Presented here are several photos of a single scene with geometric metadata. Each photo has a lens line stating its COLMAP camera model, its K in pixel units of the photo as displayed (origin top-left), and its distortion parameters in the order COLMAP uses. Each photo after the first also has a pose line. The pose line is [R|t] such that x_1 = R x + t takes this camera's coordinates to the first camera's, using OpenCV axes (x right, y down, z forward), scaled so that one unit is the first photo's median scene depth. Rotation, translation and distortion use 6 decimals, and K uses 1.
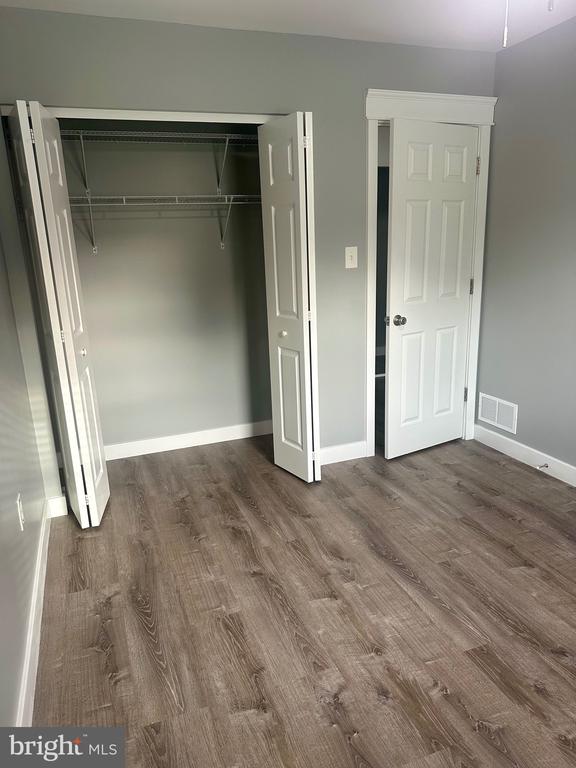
lens RADIAL K [[535.1, 0, 288.0], [0, 535.1, 384.0], [0, 0, 1]] dist [0.058084, -0.083690]
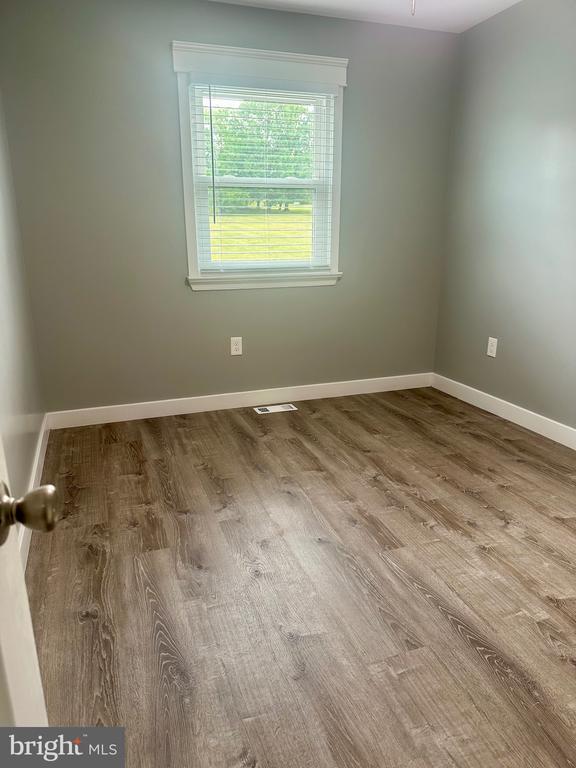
lens RADIAL K [[535.1, 0, 288.0], [0, 535.1, 384.0], [0, 0, 1]] dist [0.058084, -0.083690]
pose [[-0.998801, 0.041447, 0.026054, 0.494170], [0.048934, 0.861032, 0.506192, -0.354700], [-0.001453, 0.506860, -0.862027, 1.683767]]
